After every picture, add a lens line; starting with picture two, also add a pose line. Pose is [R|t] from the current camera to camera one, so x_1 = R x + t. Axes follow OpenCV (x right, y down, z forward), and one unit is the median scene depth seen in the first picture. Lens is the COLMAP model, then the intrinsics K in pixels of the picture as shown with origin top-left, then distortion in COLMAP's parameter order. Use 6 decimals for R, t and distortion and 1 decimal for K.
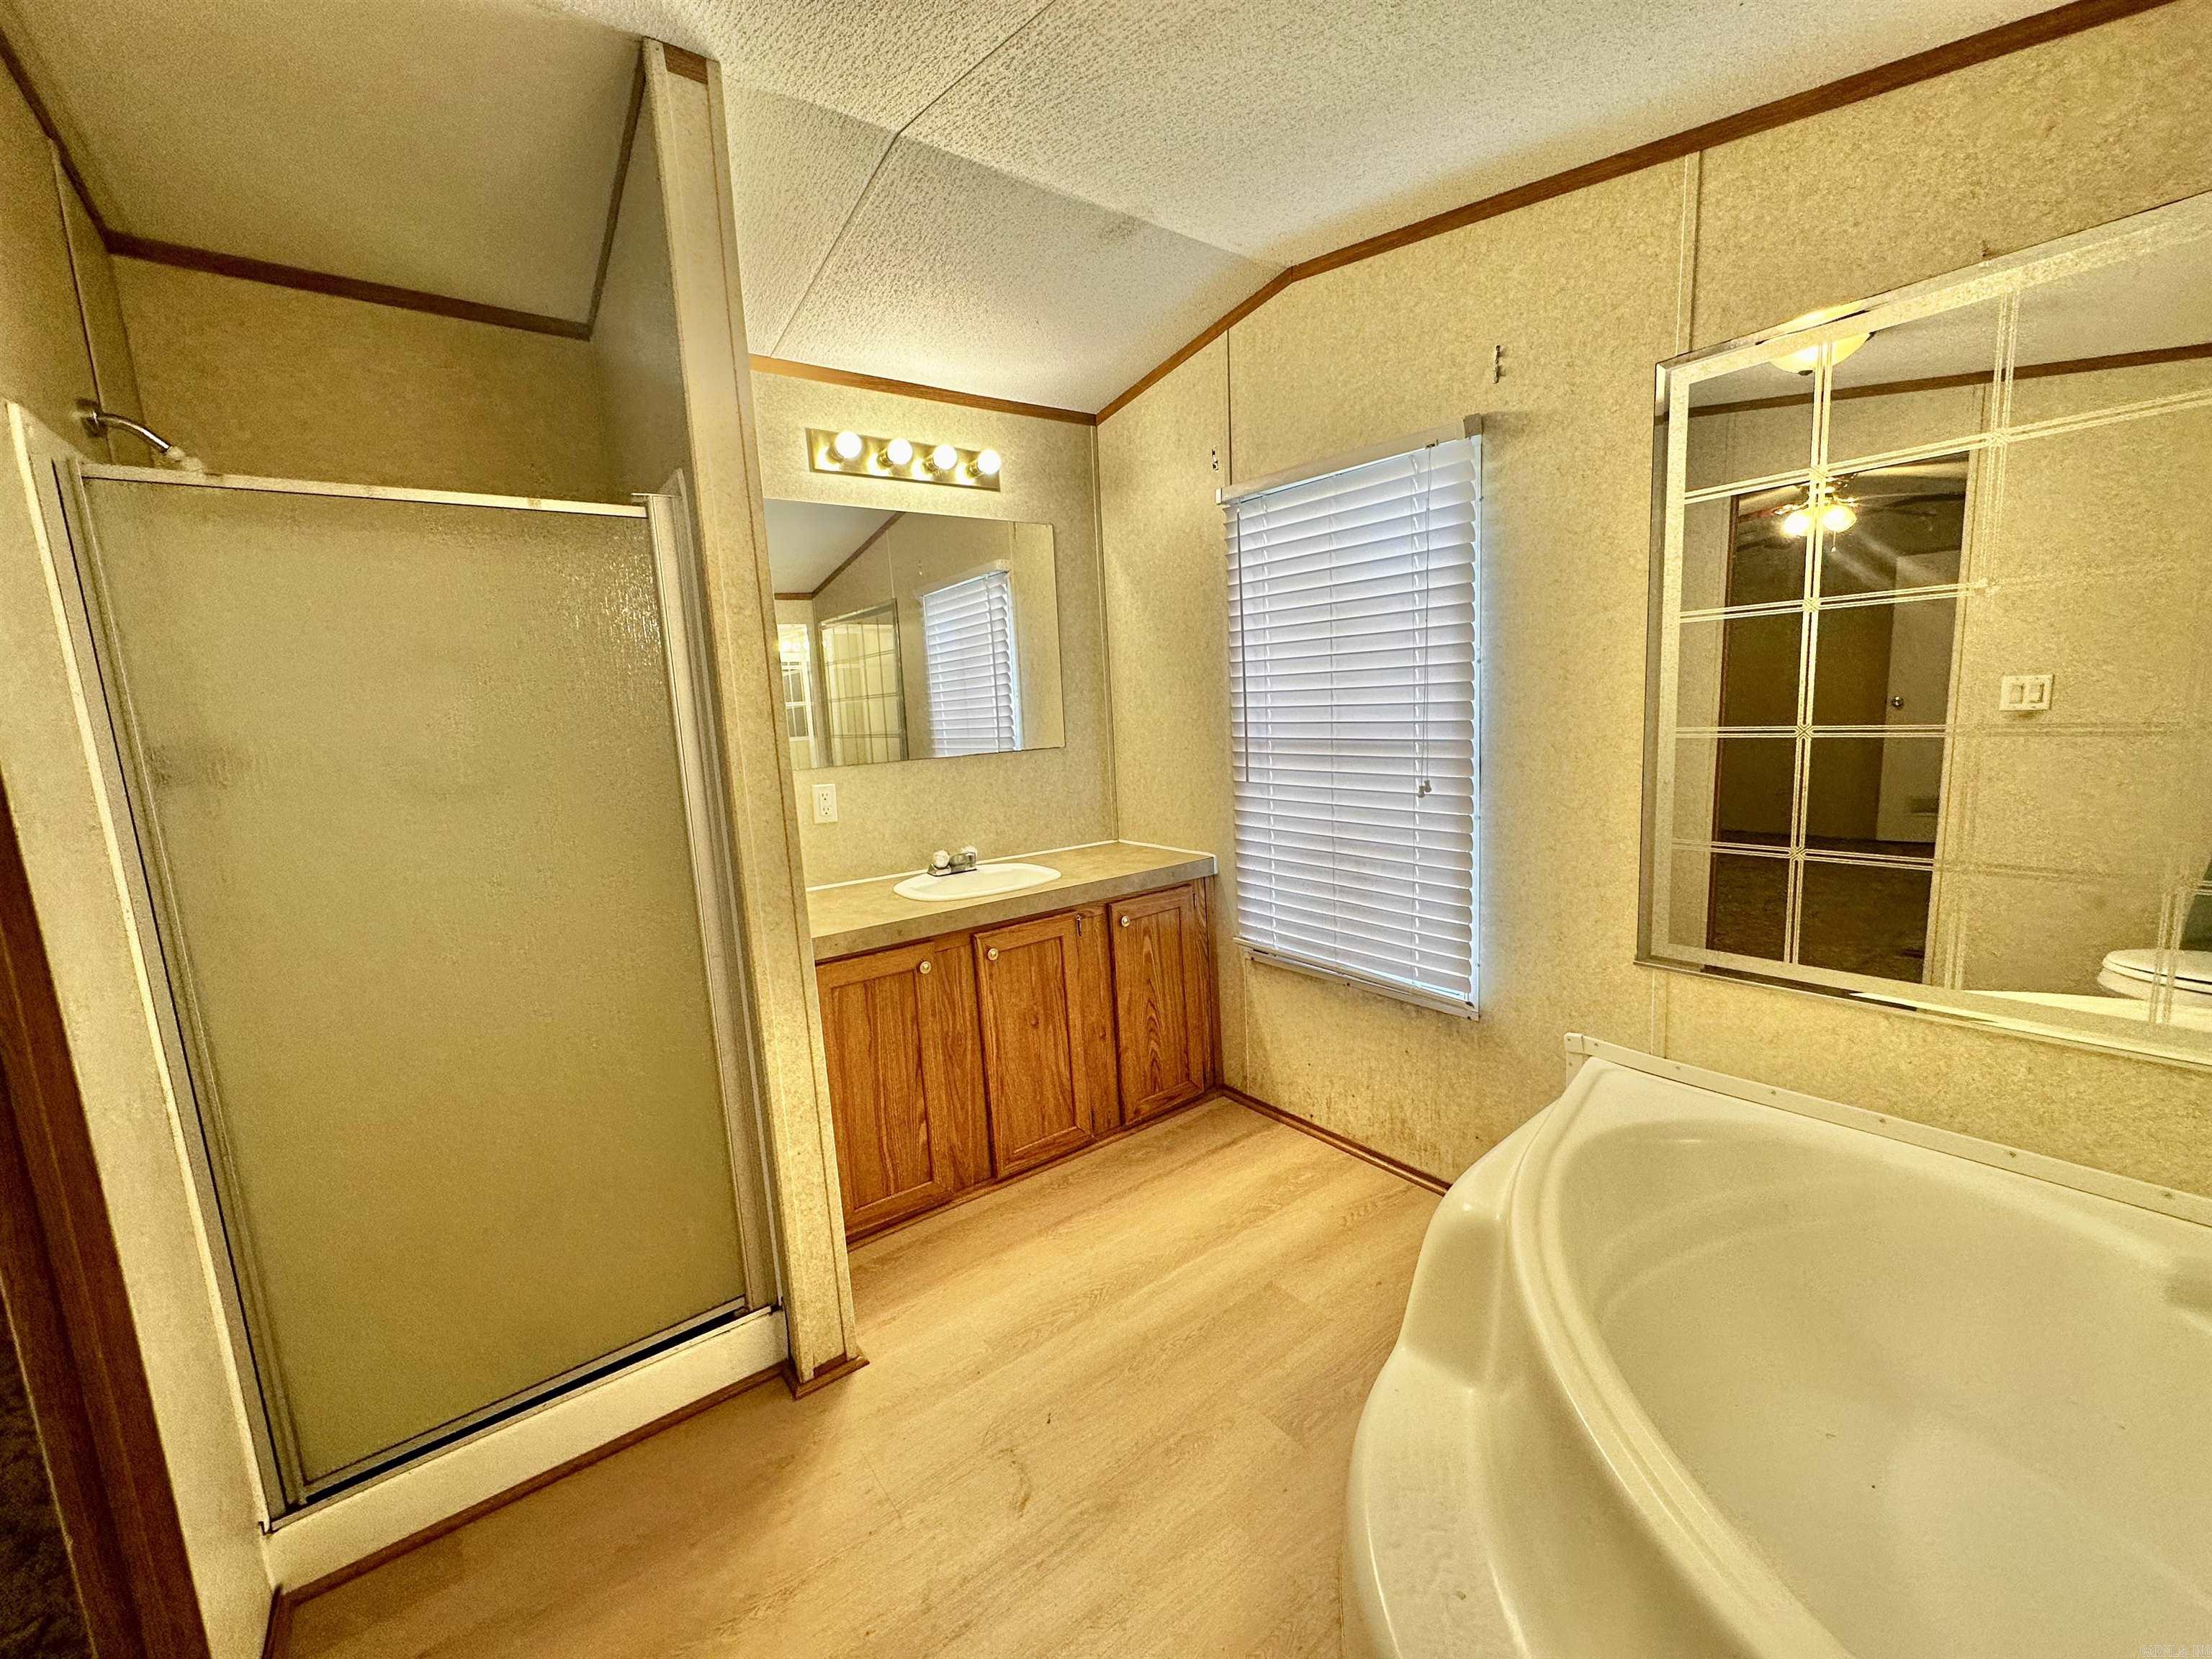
lens RADIAL K [[889.0, 0, 1103.8], [0, 889.0, 832.9], [0, 0, 1]] dist [0.000014, -0.000187]
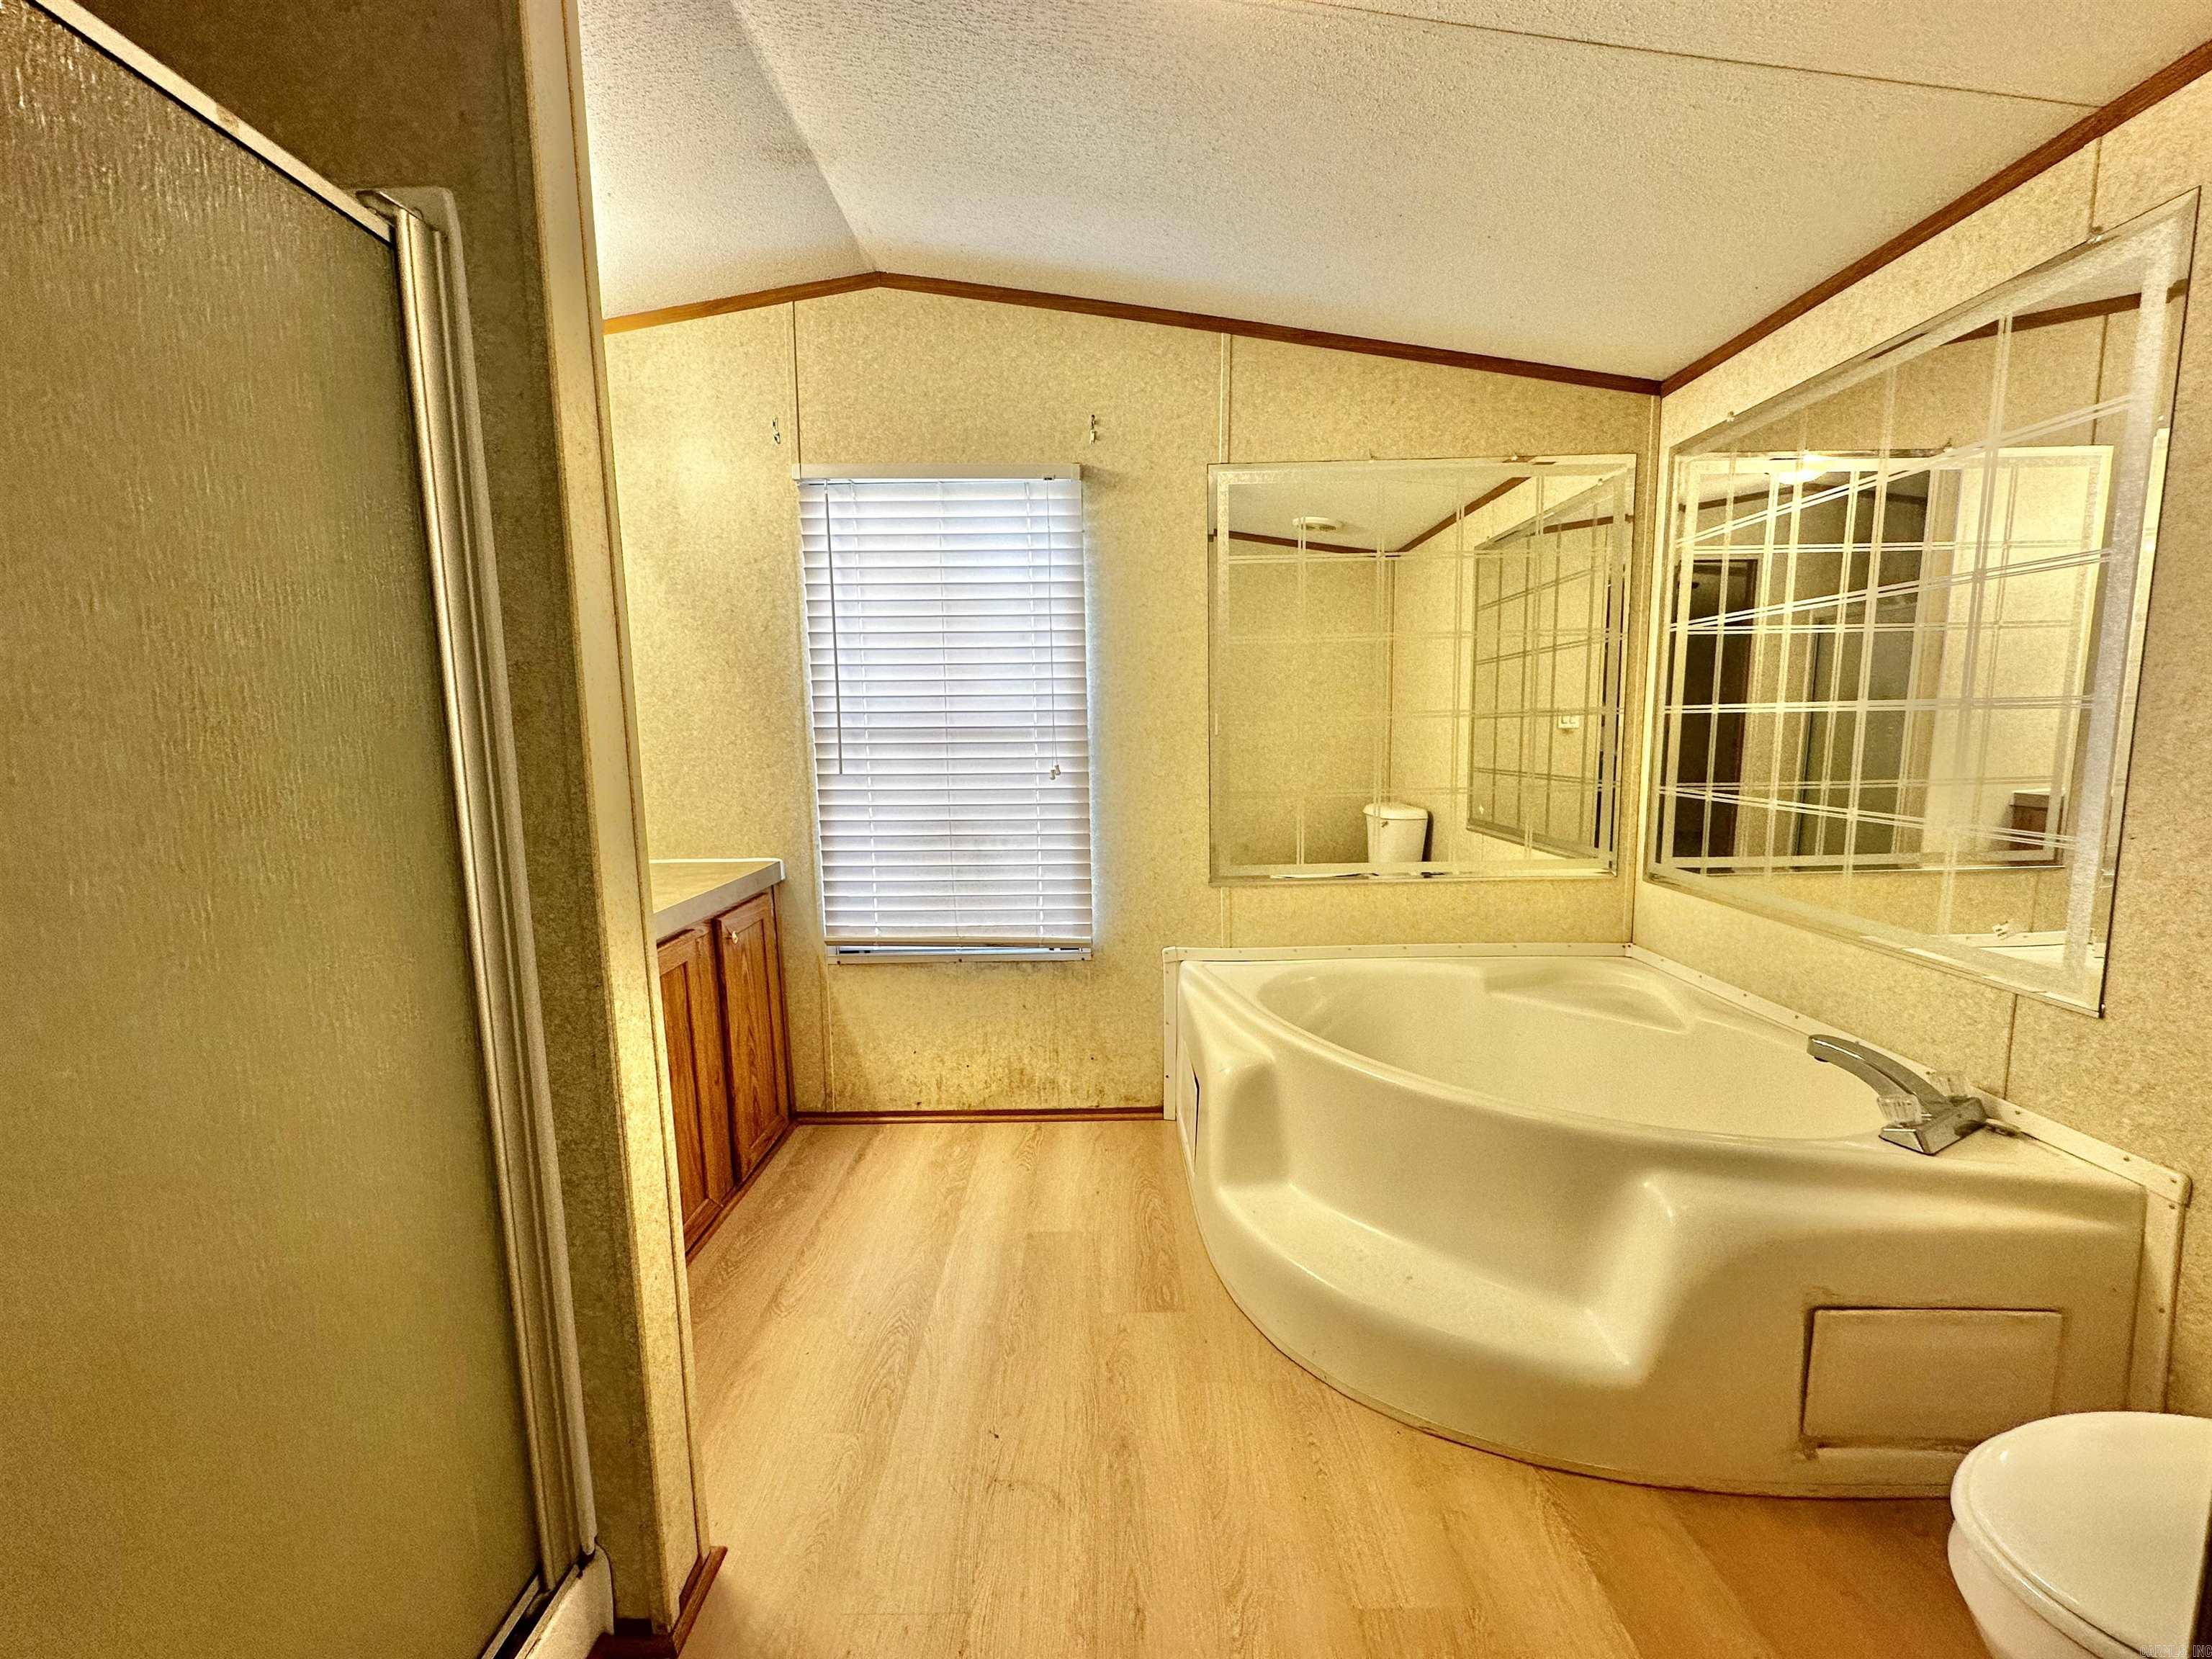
lens RADIAL K [[889.0, 0, 1103.8], [0, 889.0, 832.9], [0, 0, 1]] dist [0.000014, -0.000187]
pose [[0.602863, -0.053259, 0.796065, -0.485253], [0.102162, 0.994709, -0.010819, 0.051046], [-0.791277, 0.087850, 0.605114, 0.221637]]
